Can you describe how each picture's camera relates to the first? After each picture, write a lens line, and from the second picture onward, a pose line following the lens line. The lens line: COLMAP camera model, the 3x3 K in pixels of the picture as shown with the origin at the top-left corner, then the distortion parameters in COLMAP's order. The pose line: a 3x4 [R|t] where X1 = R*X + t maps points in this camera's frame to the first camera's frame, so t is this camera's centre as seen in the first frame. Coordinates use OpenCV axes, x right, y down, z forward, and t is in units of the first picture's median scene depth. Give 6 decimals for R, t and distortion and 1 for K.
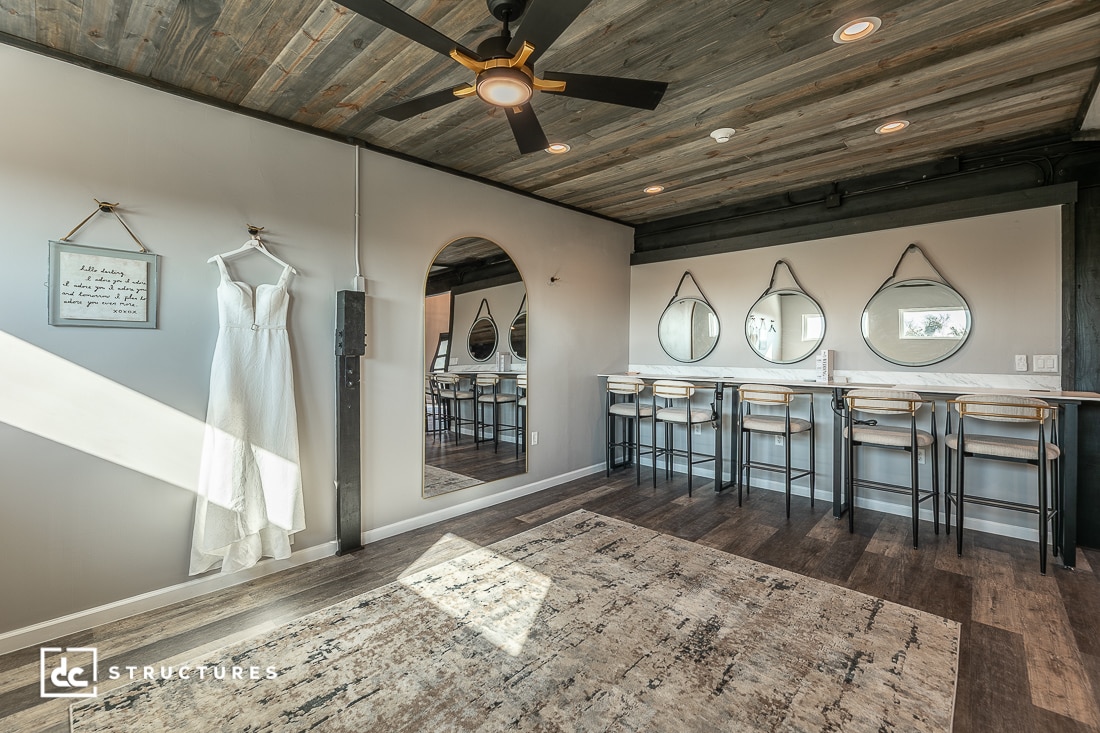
lens RADIAL K [[470.5, 0, 547.7], [0, 470.5, 355.1], [0, 0, 1]] dist [-0.001294, -0.000497]
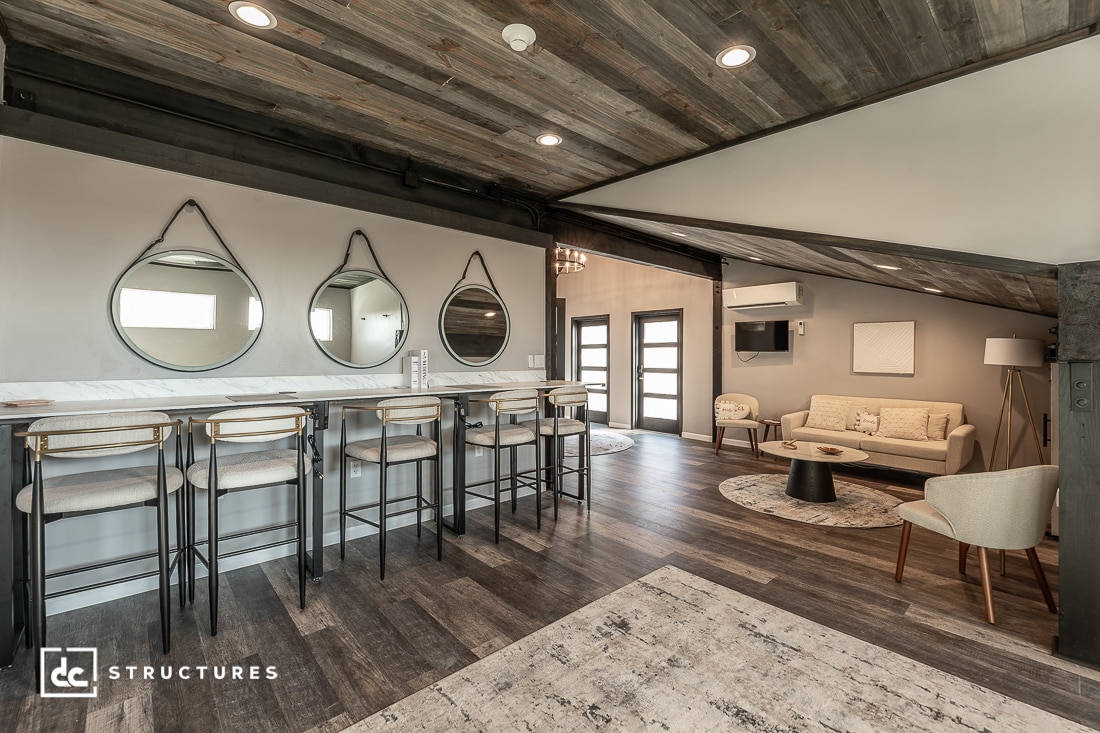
lens RADIAL K [[466.1, 0, 546.9], [0, 466.1, 355.1], [0, 0, 1]] dist [0.000115, -0.000153]
pose [[0.092675, -0.003040, 0.995692, -0.295864], [0.004127, 0.999988, 0.002669, -0.003995], [-0.995688, 0.003861, 0.092687, 0.862571]]
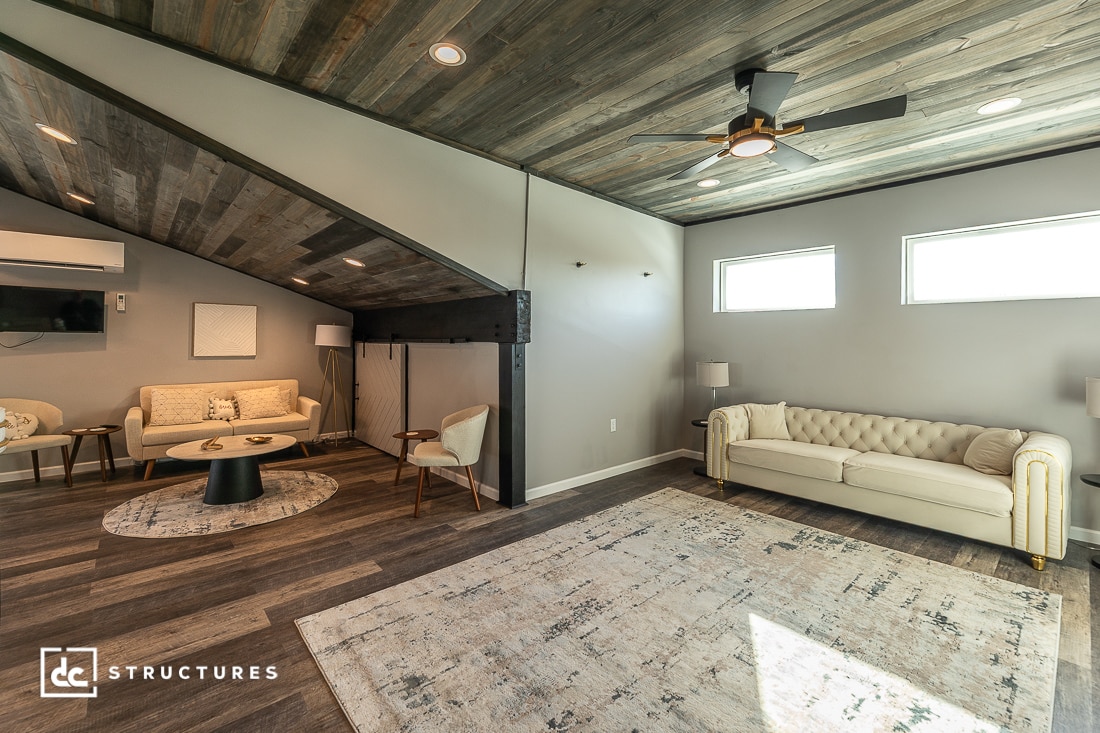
lens RADIAL K [[468.2, 0, 550.1], [0, 468.2, 333.5], [0, 0, 1]] dist [0.004207, -0.000419]
pose [[-0.994981, -0.007359, 0.099797, 0.194365], [-0.008065, 0.999945, -0.006674, -0.007799], [-0.099743, -0.007445, -0.994985, 1.356232]]
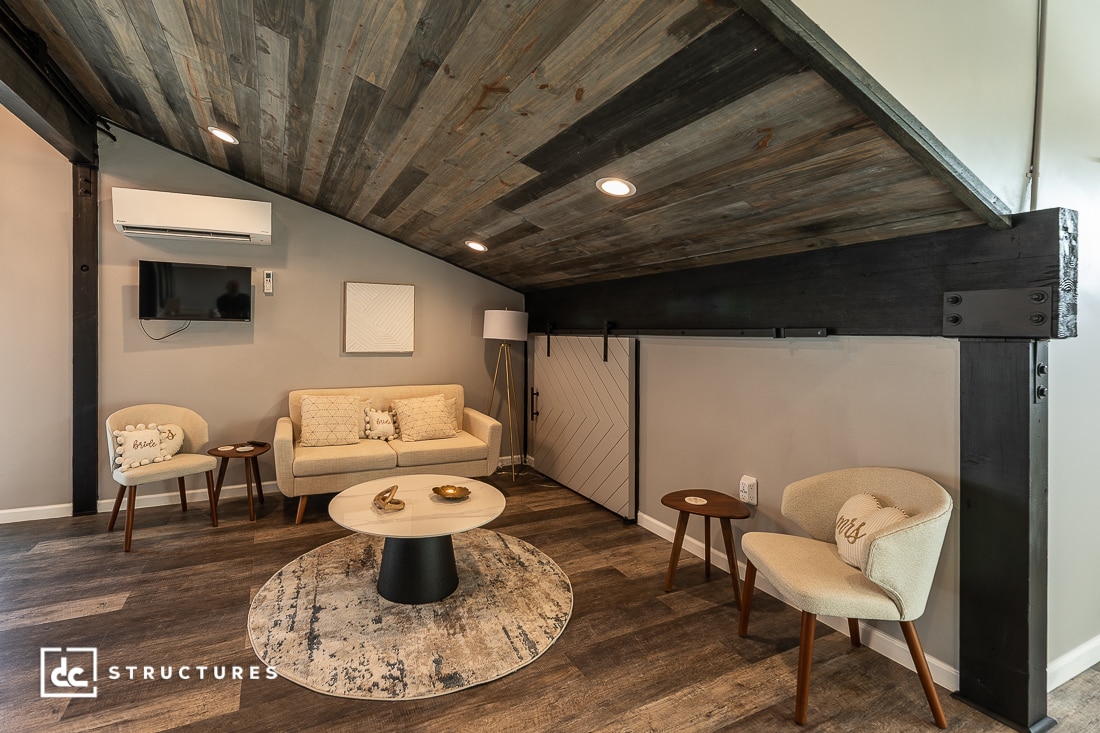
lens RADIAL K [[496.6, 0, 493.3], [0, 496.6, 328.4], [0, 0, 1]] dist [-0.000676, -0.000843]
pose [[-0.915746, -0.007945, 0.401678, 0.697978], [-0.007192, 0.999968, 0.003383, 0.000317], [-0.401692, 0.000209, -0.915775, 0.907879]]
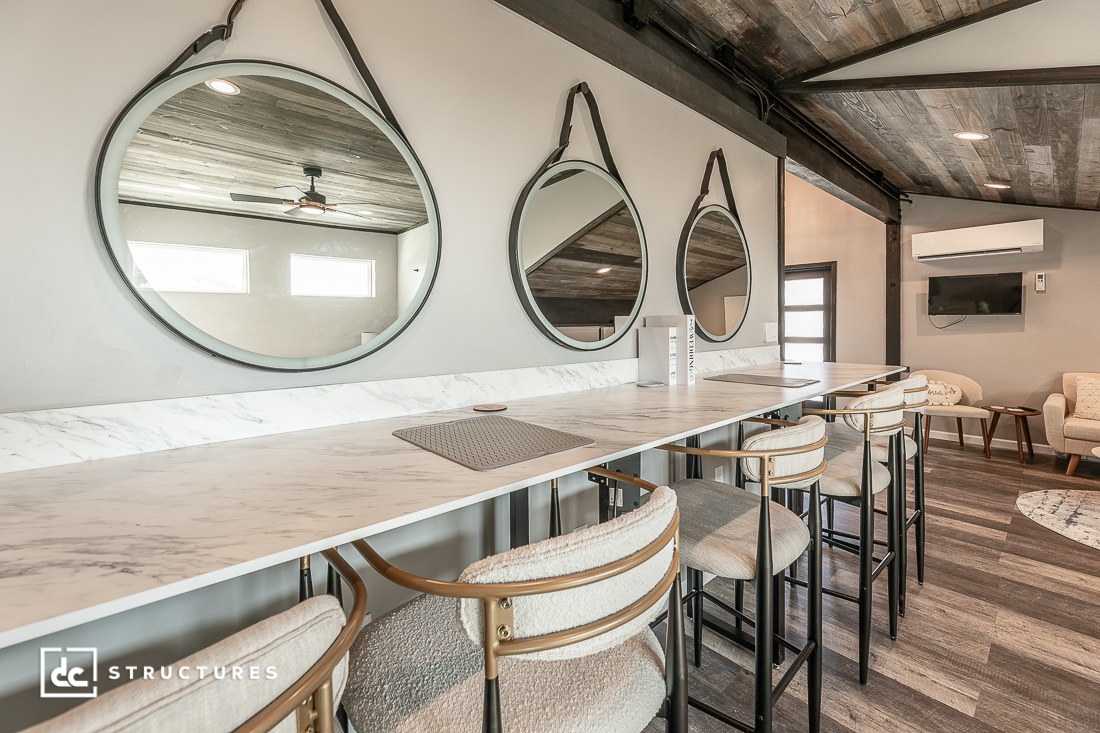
lens RADIAL K [[459.5, 0, 547.2], [0, 459.5, 333.5], [0, 0, 1]] dist [0.000285, -0.000026]
pose [[0.101301, -0.027998, 0.994462, 0.156630], [0.014084, 0.999544, 0.026707, -0.007976], [-0.994756, 0.011301, 0.101649, 1.356789]]
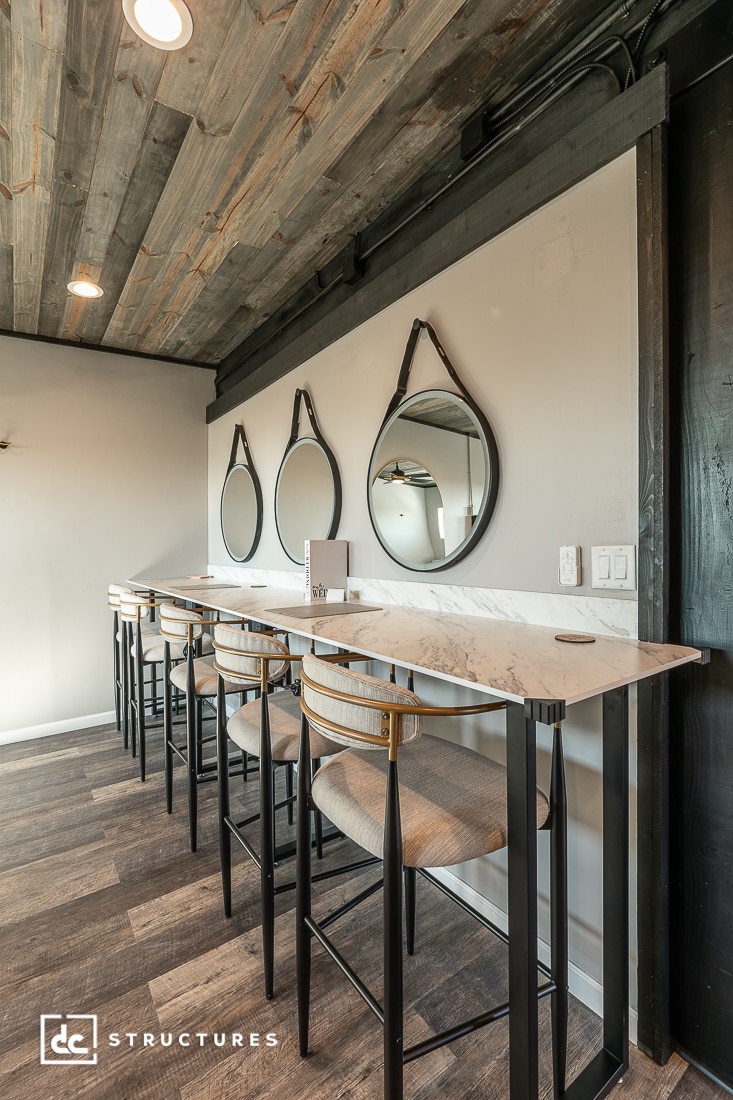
lens RADIAL K [[494.4, 0, 367.6], [0, 494.4, 554.0], [0, 0, 1]] dist [0.001171, 0.000124]
pose [[0.978062, -0.006507, -0.208213, 0.958179], [0.007062, 0.999973, 0.001919, 0.004895], [0.208195, -0.003347, 0.978082, 0.566299]]
